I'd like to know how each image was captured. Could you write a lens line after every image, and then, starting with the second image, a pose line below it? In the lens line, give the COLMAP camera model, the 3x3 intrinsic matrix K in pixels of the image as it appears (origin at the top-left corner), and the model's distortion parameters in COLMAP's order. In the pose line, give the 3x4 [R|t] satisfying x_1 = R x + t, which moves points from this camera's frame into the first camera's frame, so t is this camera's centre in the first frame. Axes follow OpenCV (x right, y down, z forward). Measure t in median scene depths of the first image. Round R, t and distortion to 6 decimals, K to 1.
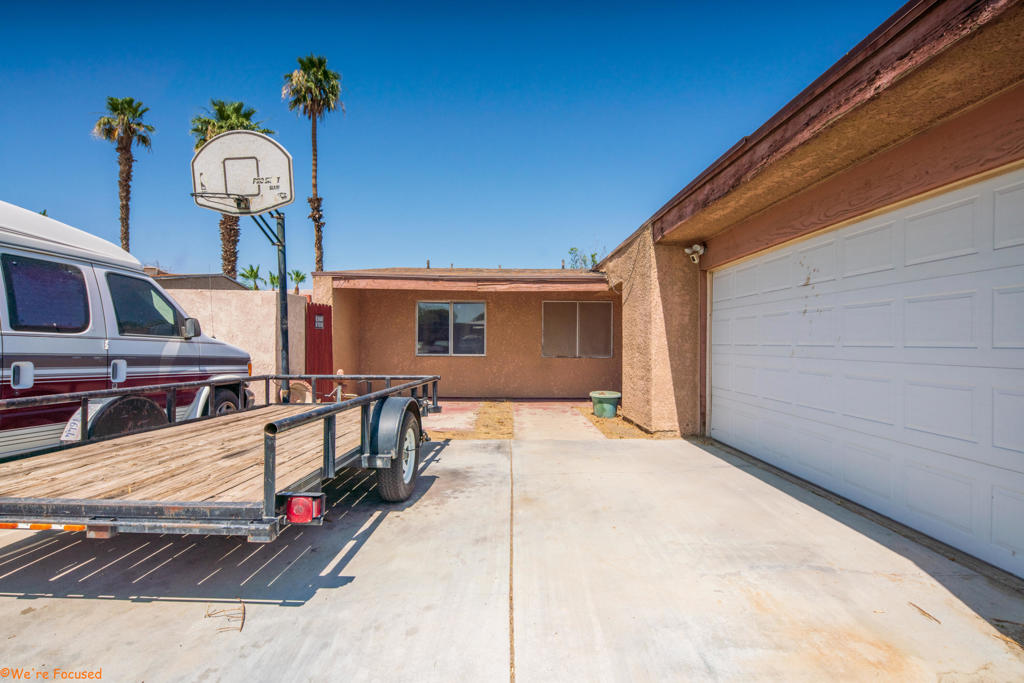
lens RADIAL K [[491.3, 0, 511.7], [0, 491.3, 346.6], [0, 0, 1]] dist [-0.001232, -0.000060]
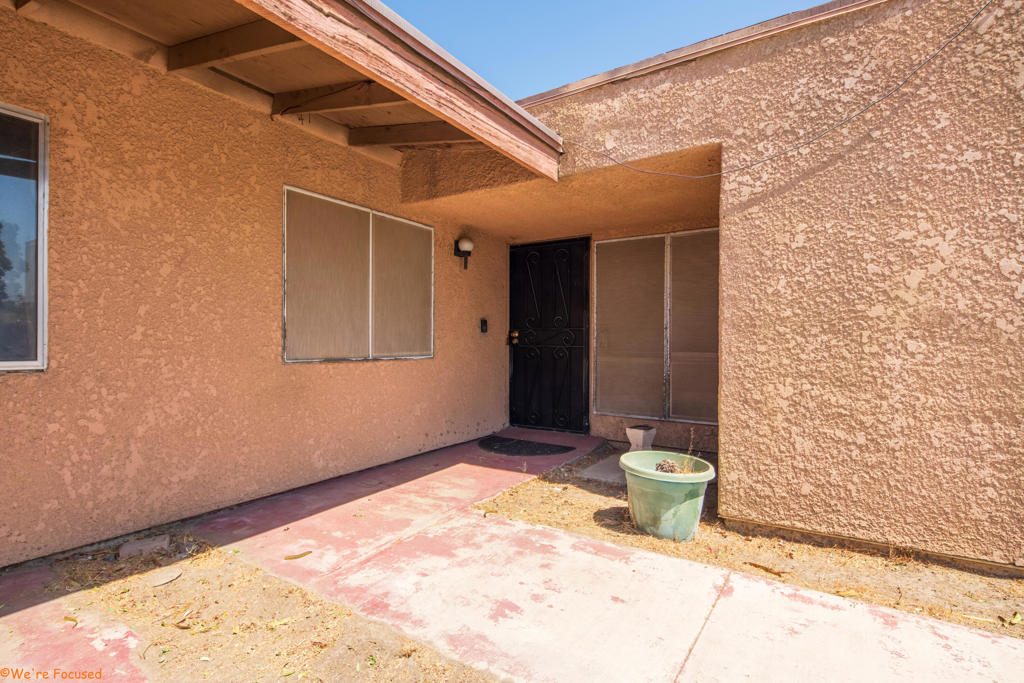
lens RADIAL K [[491.3, 0, 508.5], [0, 491.3, 339.2], [0, 0, 1]] dist [-0.001232, -0.000060]
pose [[0.579353, 0.000792, 0.815076, -0.111689], [-0.010764, 0.999920, 0.006680, 0.002371], [-0.815006, -0.012643, 0.579315, 0.702543]]
